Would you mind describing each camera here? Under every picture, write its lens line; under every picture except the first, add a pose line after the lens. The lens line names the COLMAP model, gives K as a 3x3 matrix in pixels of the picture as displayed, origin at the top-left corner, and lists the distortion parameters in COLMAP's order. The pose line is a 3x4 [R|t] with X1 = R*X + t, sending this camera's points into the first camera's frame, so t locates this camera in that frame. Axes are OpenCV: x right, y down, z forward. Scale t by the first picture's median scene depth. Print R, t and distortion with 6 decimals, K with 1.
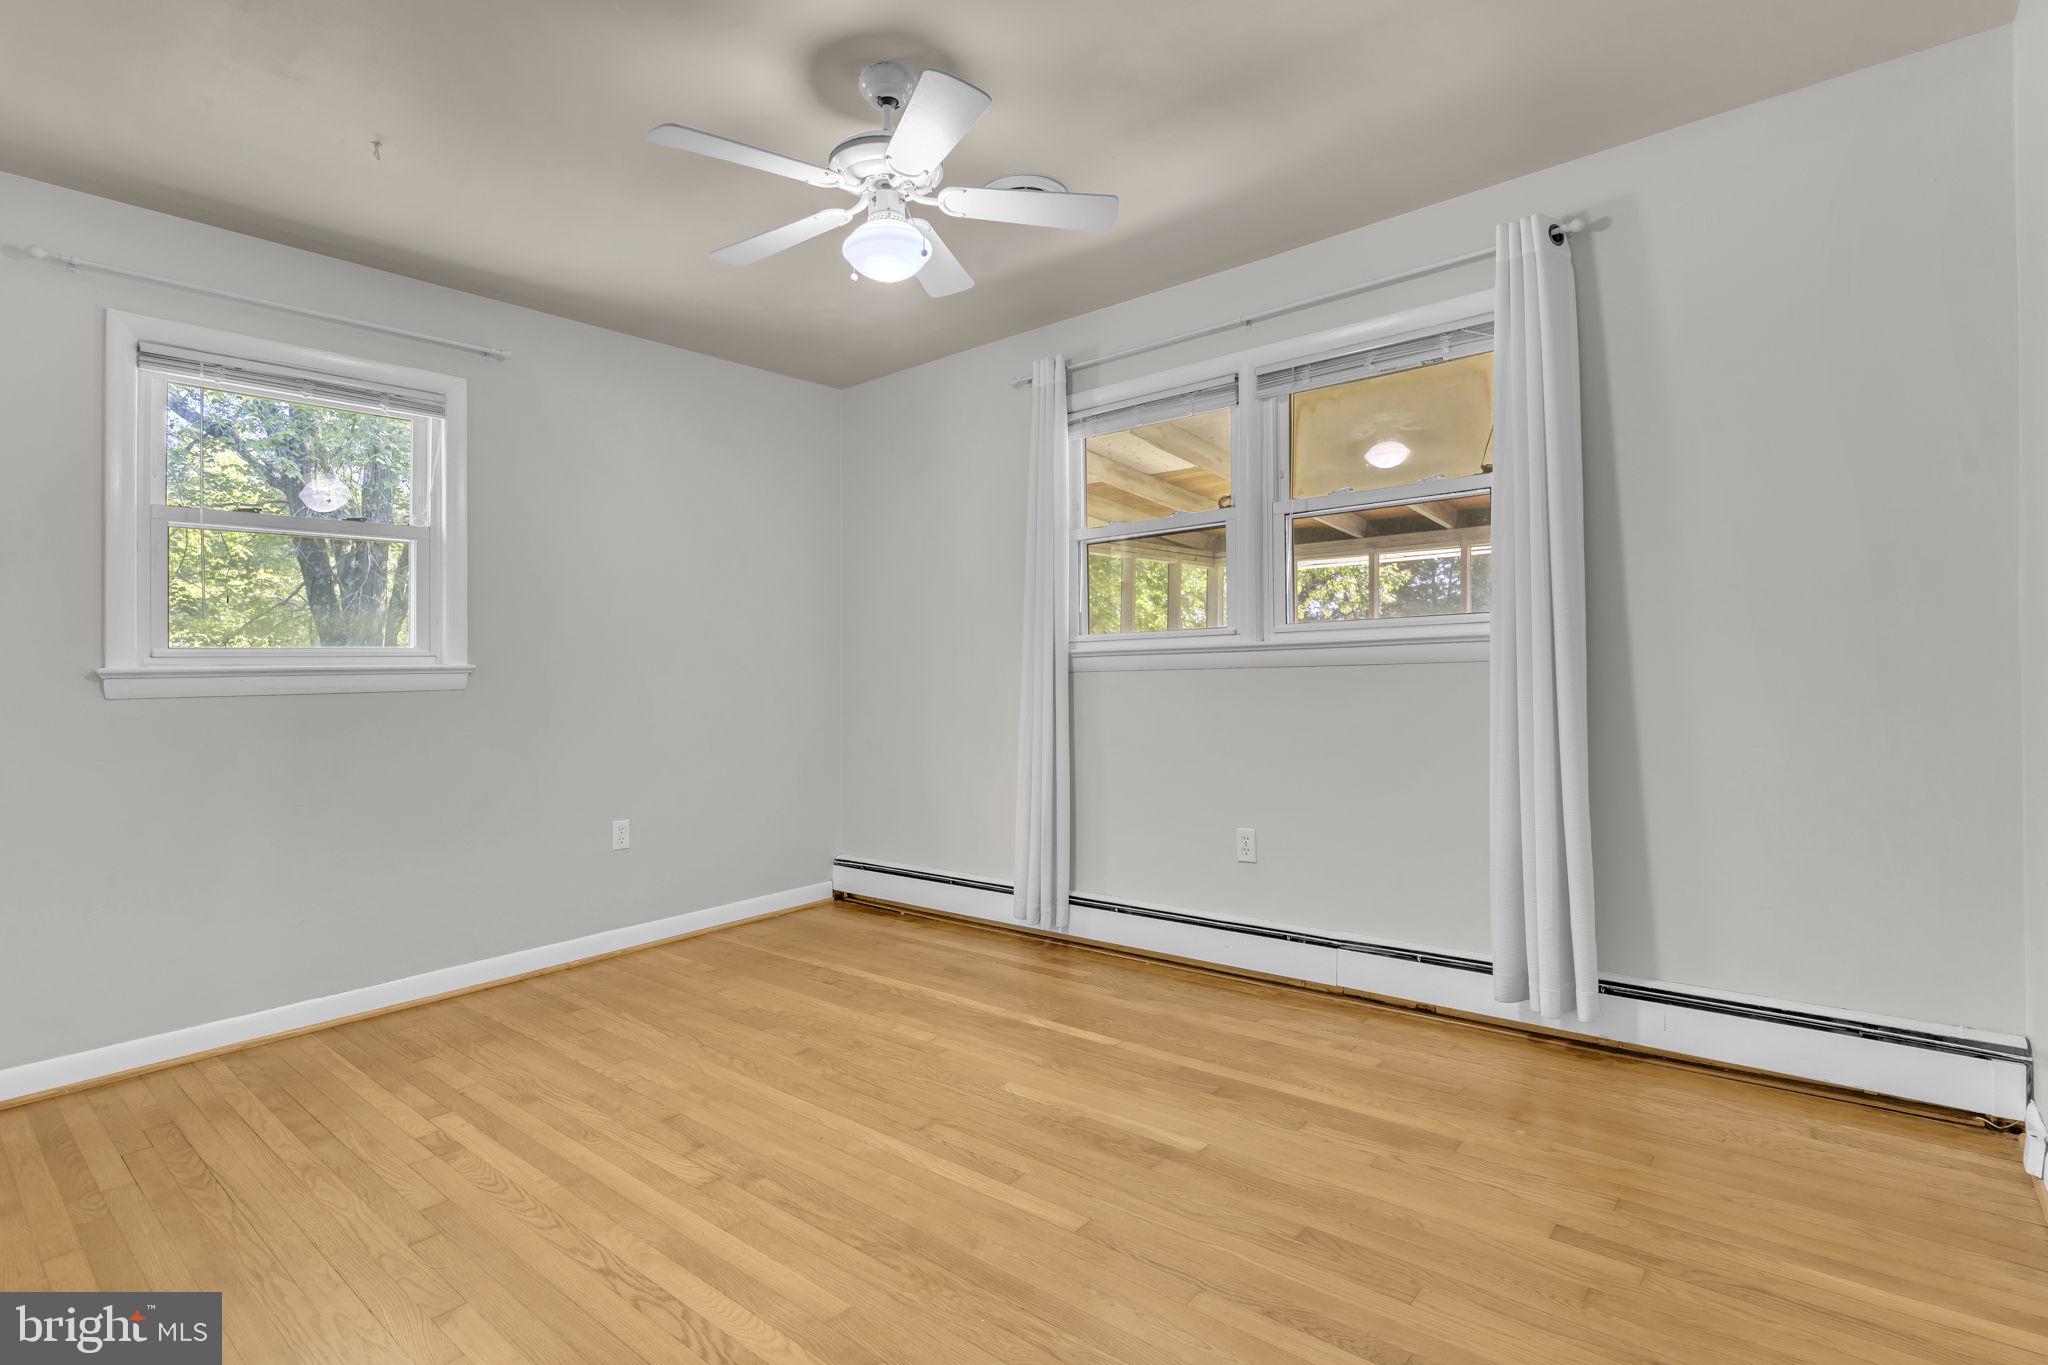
lens RADIAL K [[984.3, 0, 1022.9], [0, 984.3, 697.2], [0, 0, 1]] dist [0.003136, -0.000132]
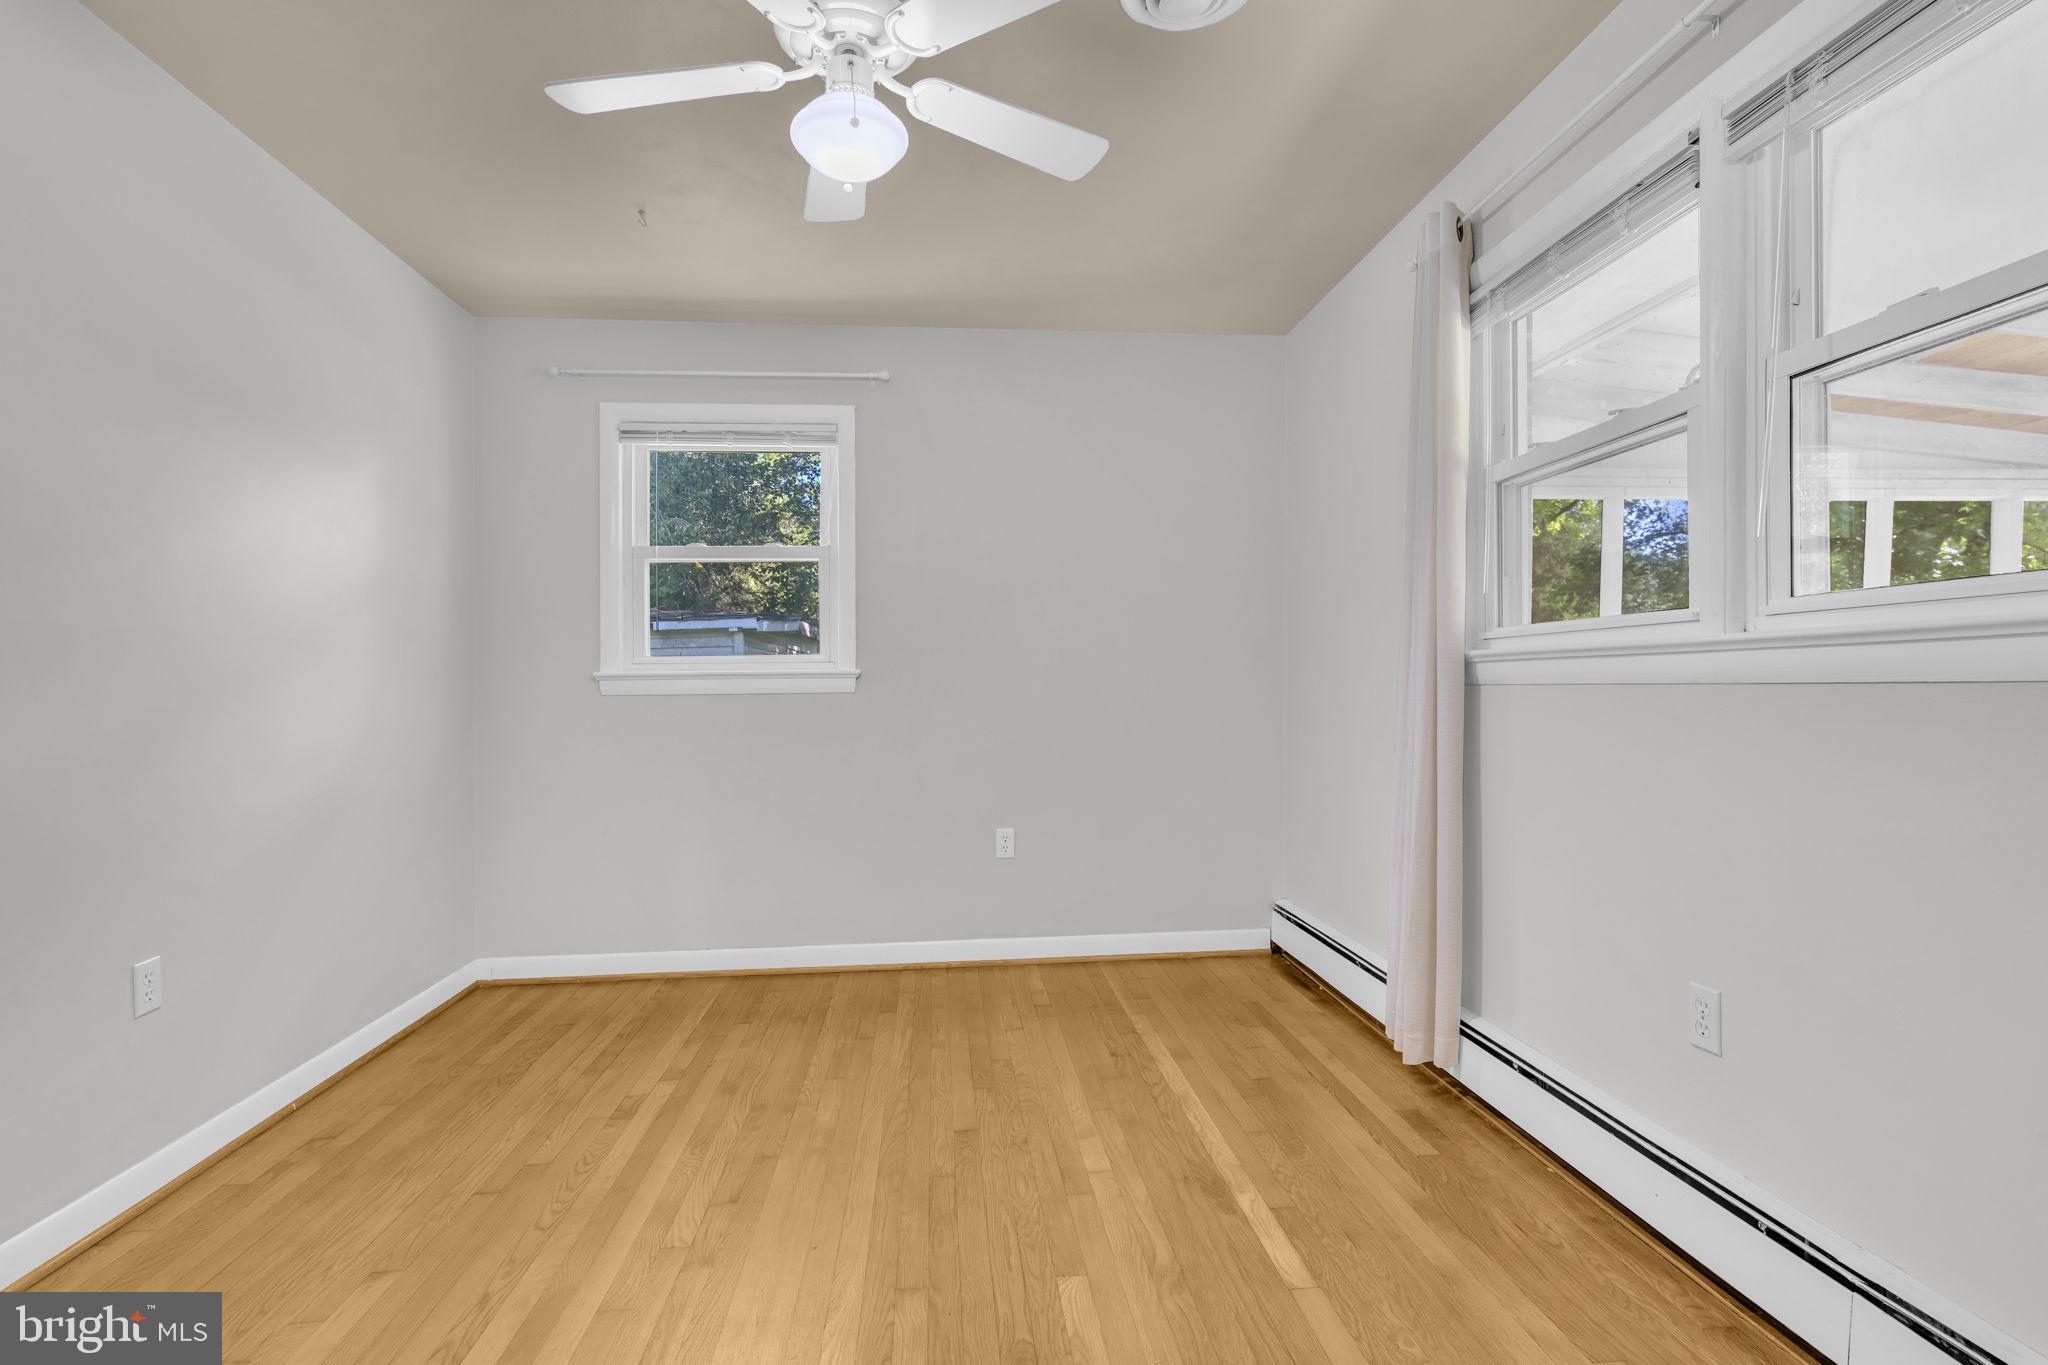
lens RADIAL K [[984.3, 0, 1022.9], [0, 984.3, 697.2], [0, 0, 1]] dist [0.003136, -0.000132]
pose [[0.710839, 0.024408, -0.702931, 0.376967], [-0.024513, 0.999650, 0.009922, -0.020551], [0.702927, 0.010178, 0.711189, 0.408331]]
